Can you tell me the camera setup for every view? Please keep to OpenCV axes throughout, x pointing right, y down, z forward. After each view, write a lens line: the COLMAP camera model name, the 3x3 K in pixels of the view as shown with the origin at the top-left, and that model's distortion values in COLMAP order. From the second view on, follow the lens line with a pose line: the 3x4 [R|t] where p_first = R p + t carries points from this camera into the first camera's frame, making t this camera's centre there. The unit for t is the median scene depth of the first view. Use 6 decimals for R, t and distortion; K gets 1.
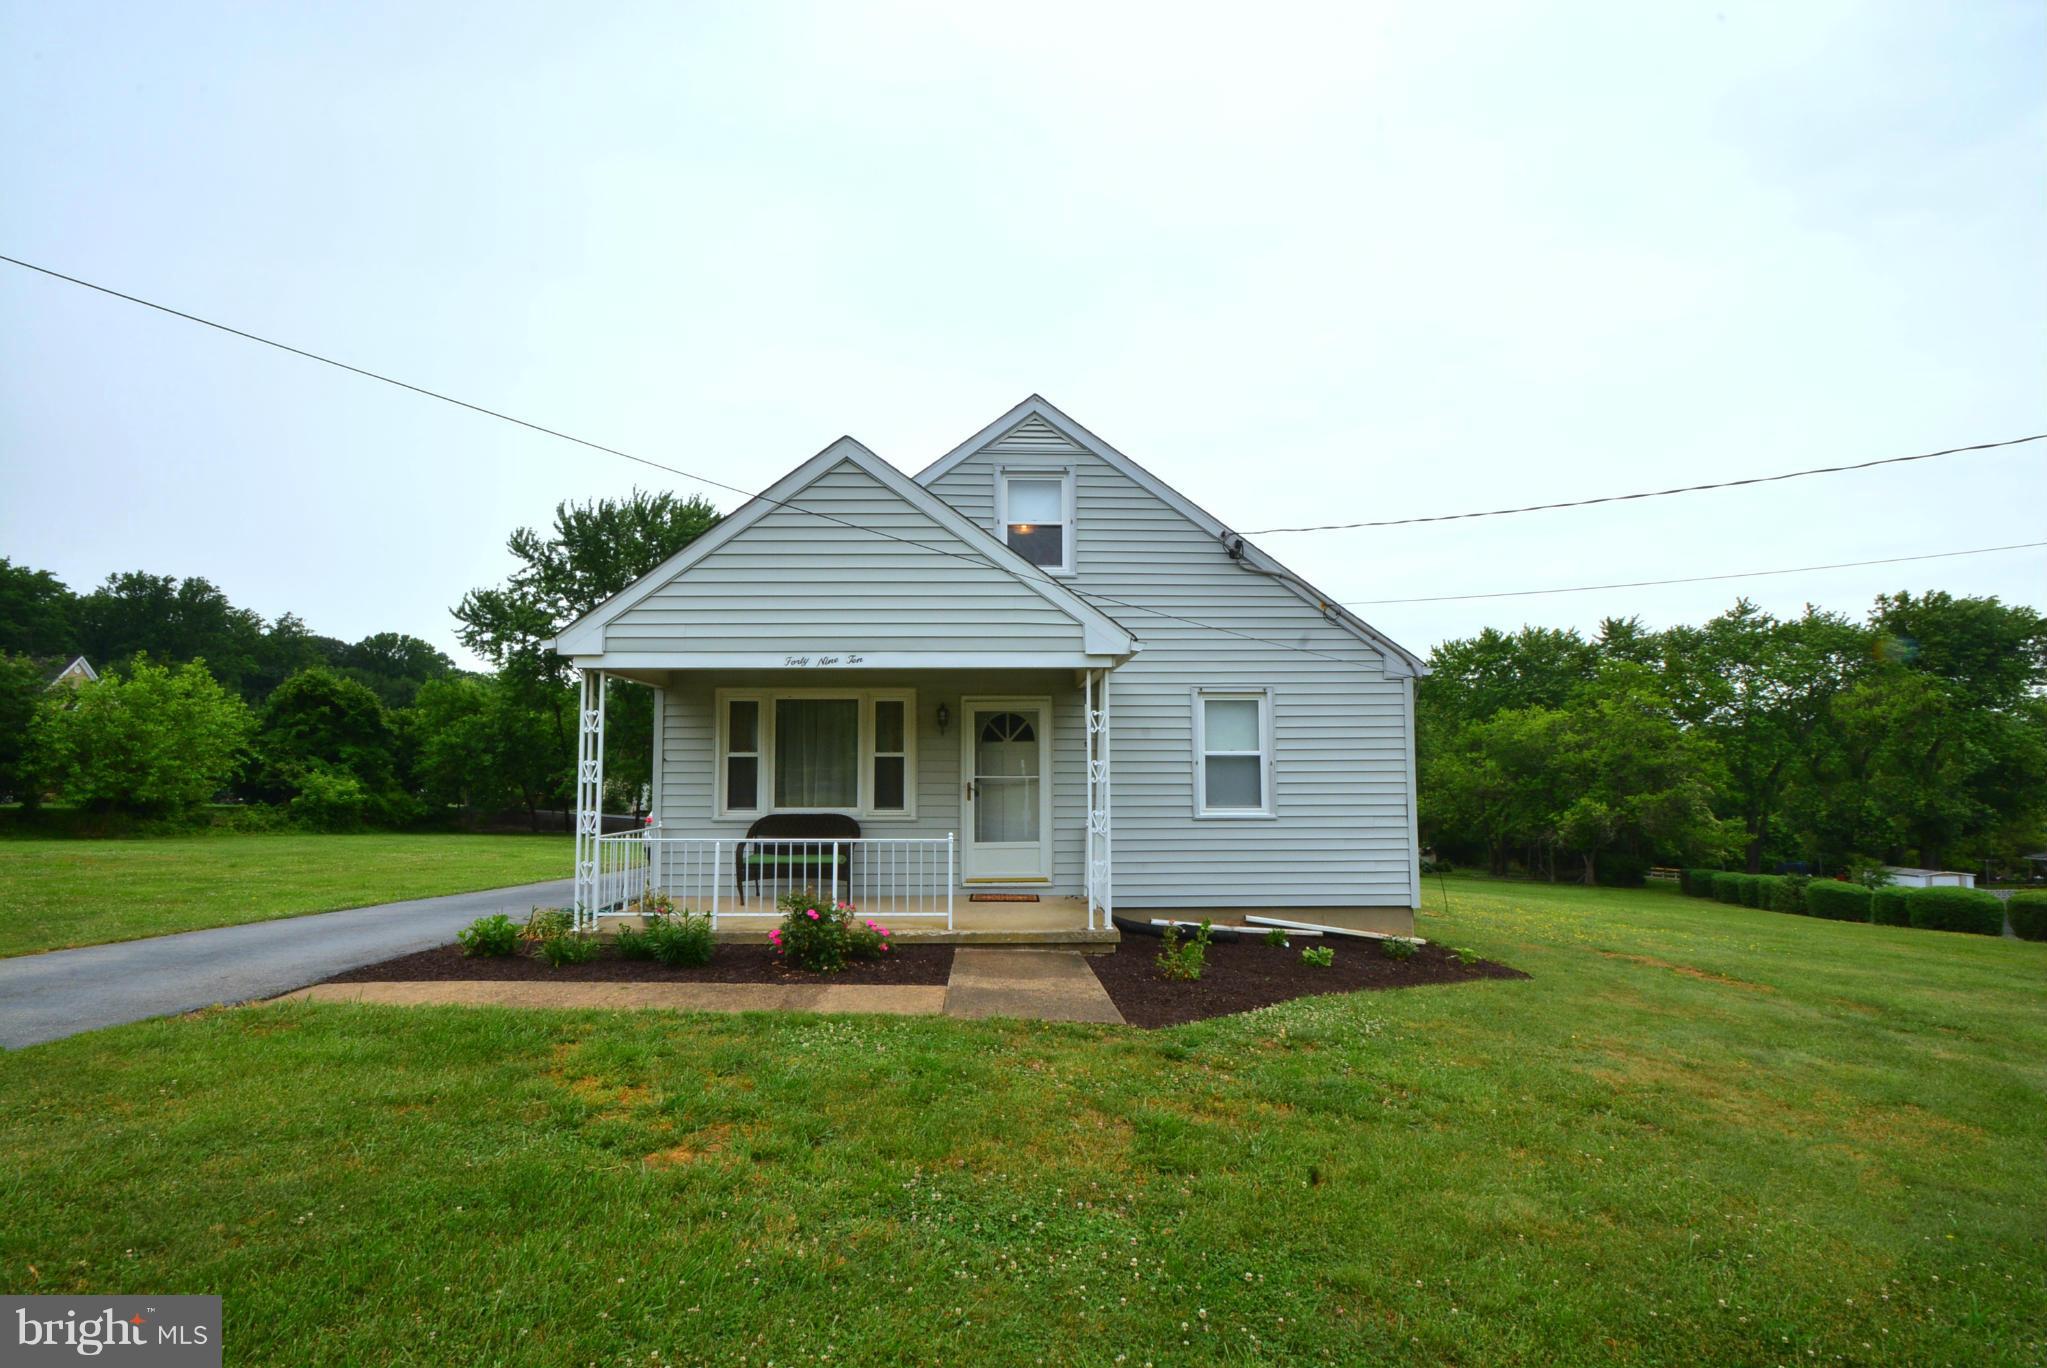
lens RADIAL K [[900.6, 0, 994.0], [0, 900.6, 715.7], [0, 0, 1]] dist [0.012958, -0.014196]
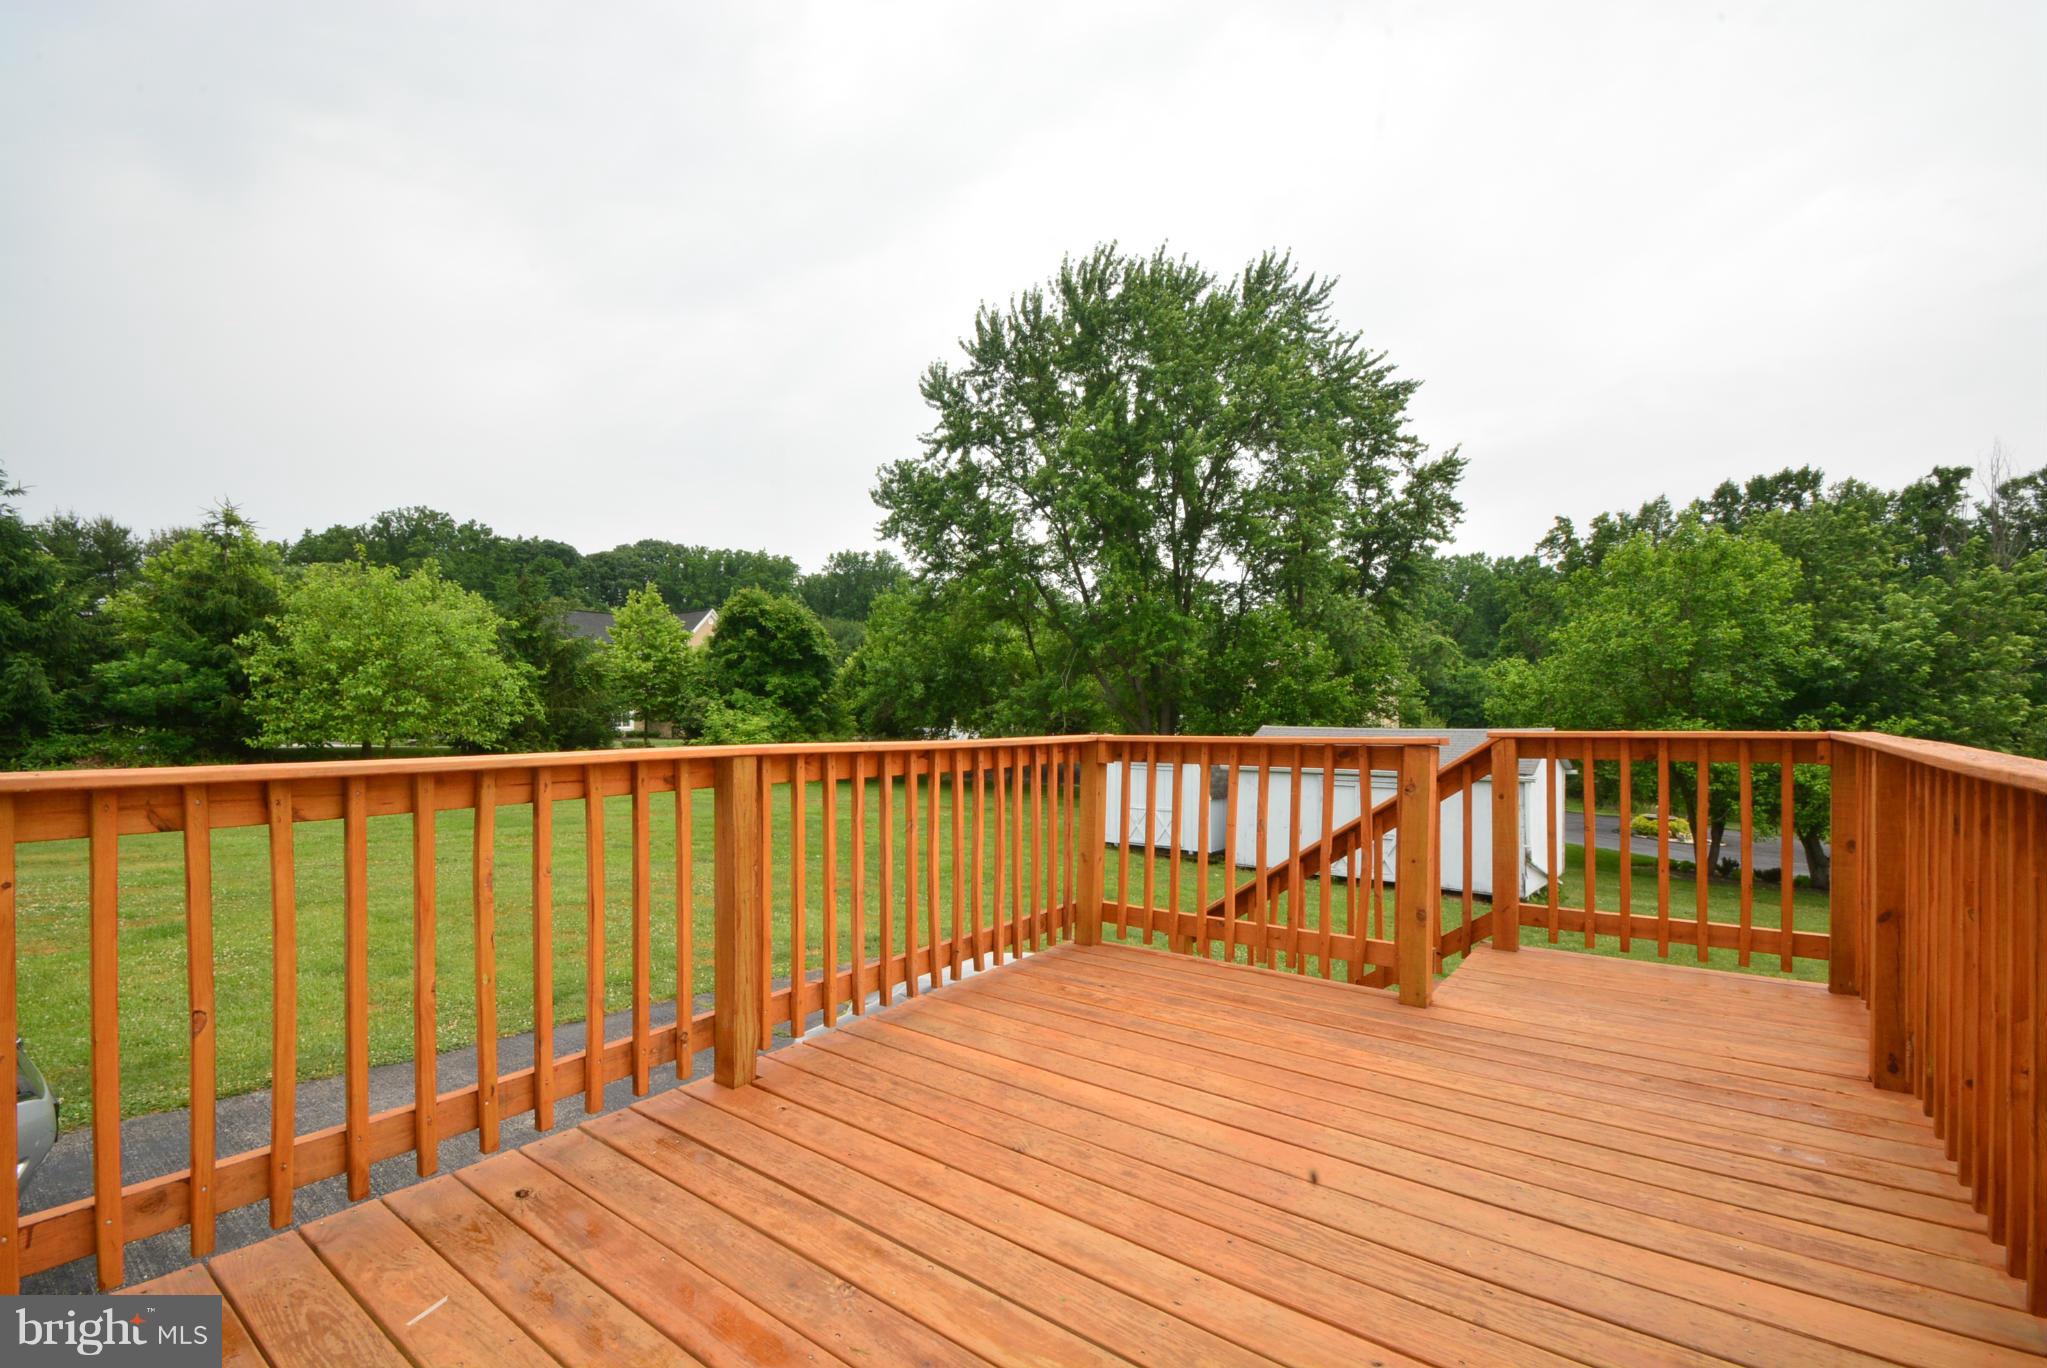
lens RADIAL K [[900.6, 0, 994.0], [0, 900.6, 715.7], [0, 0, 1]] dist [0.012958, -0.014196]
pose [[0.777377, -0.001018, -0.629035, -0.043263], [0.043511, 0.997691, 0.052157, 0.035230], [0.627529, -0.067916, 0.775626, 0.486439]]
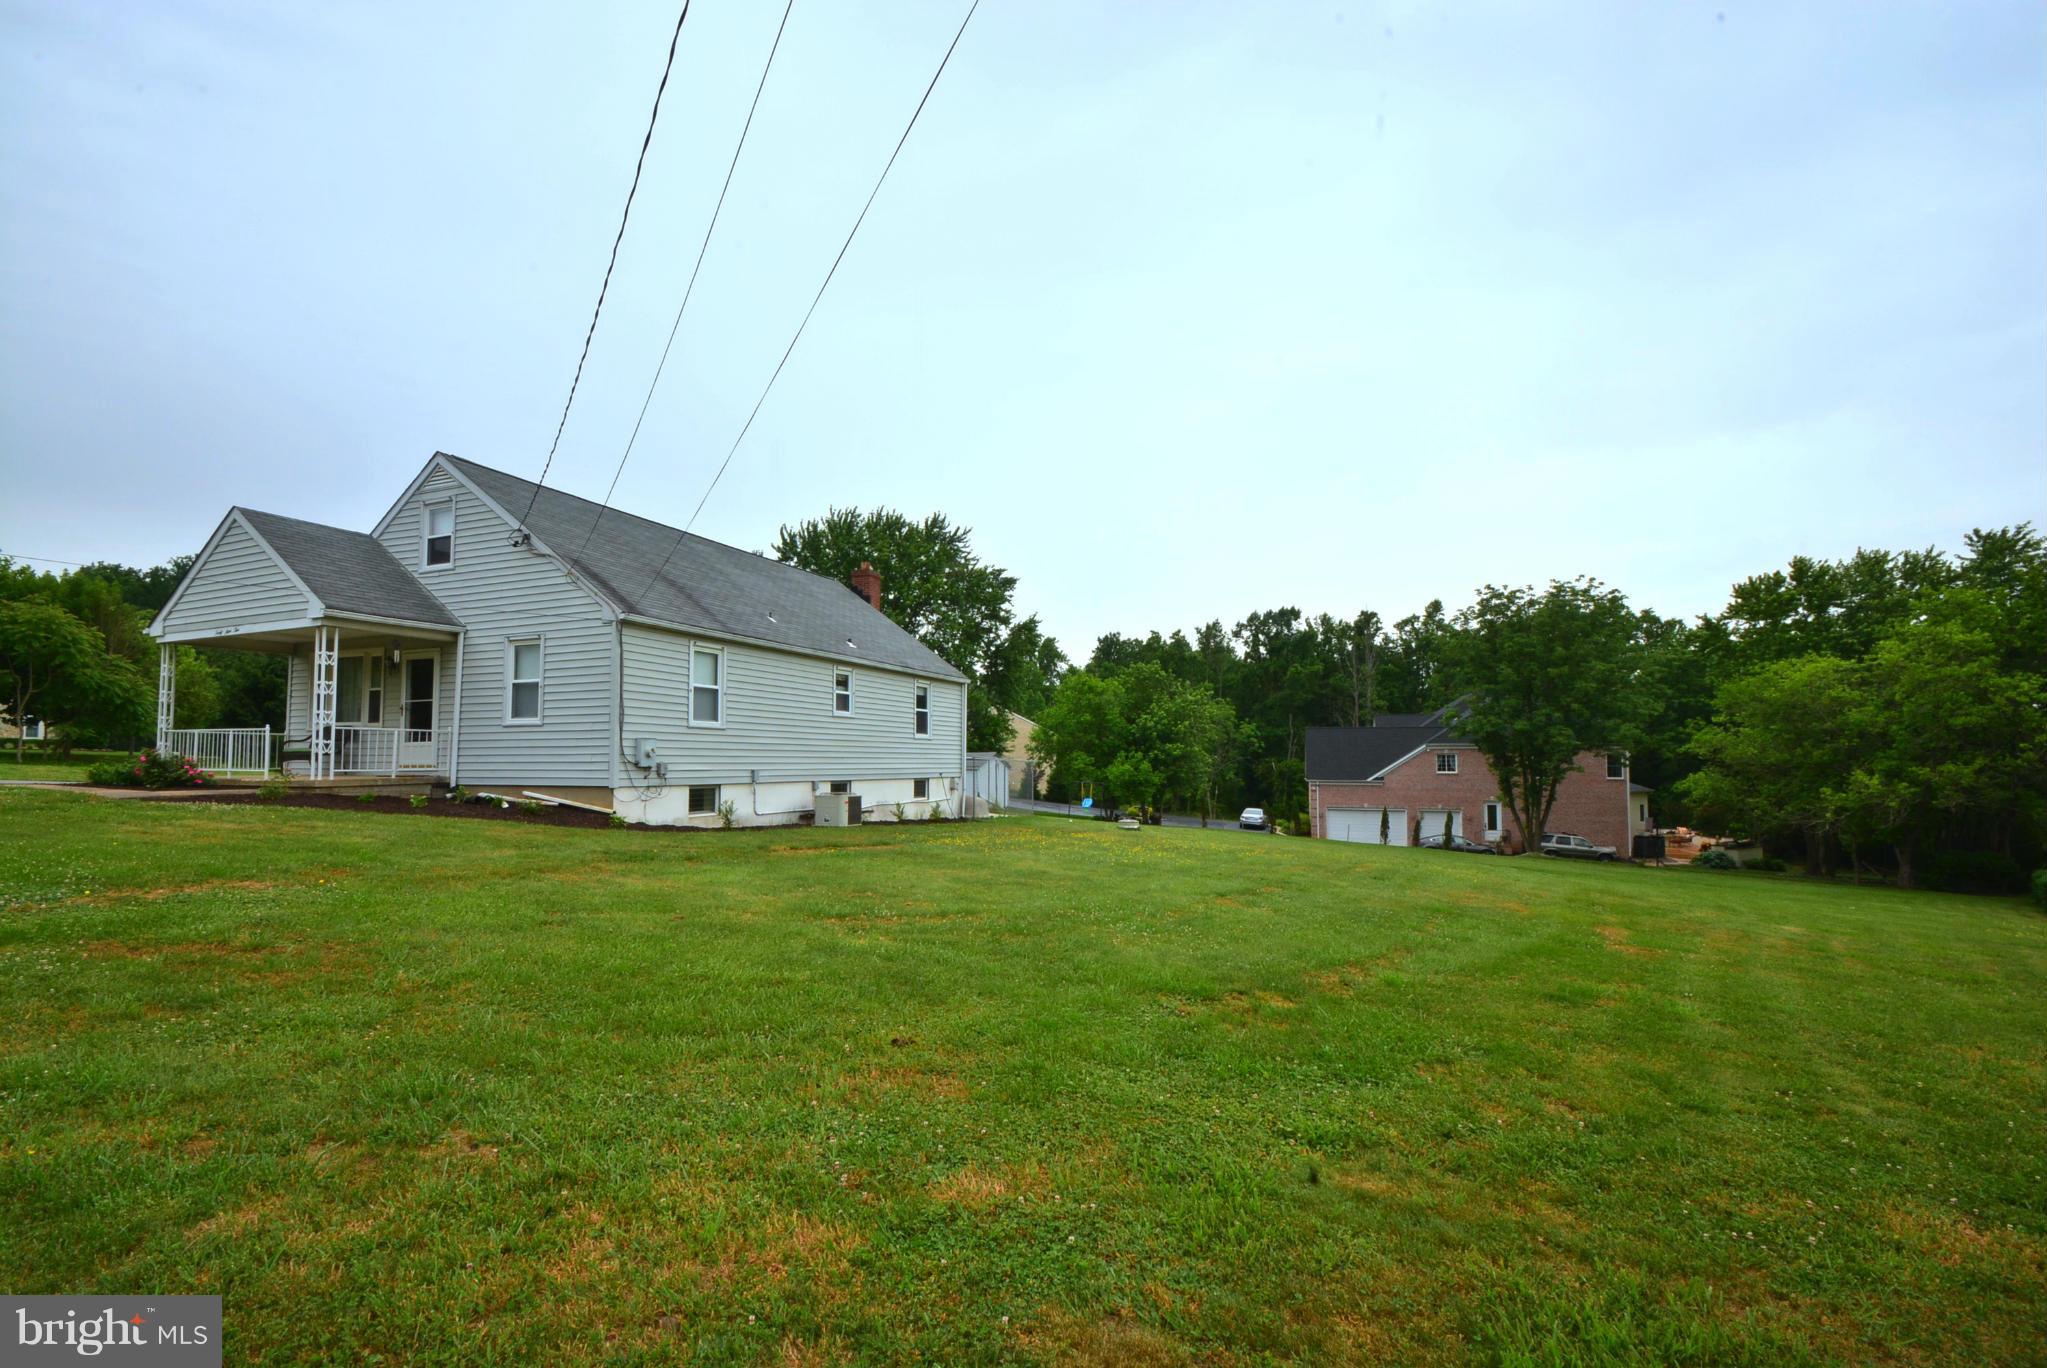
lens RADIAL K [[900.6, 0, 994.0], [0, 900.6, 715.7], [0, 0, 1]] dist [0.012958, -0.014196]
pose [[0.905441, -0.020366, -0.423984, 0.320763], [0.025511, 0.999654, 0.006462, 0.022092], [0.423705, -0.016668, 0.905647, 0.000456]]
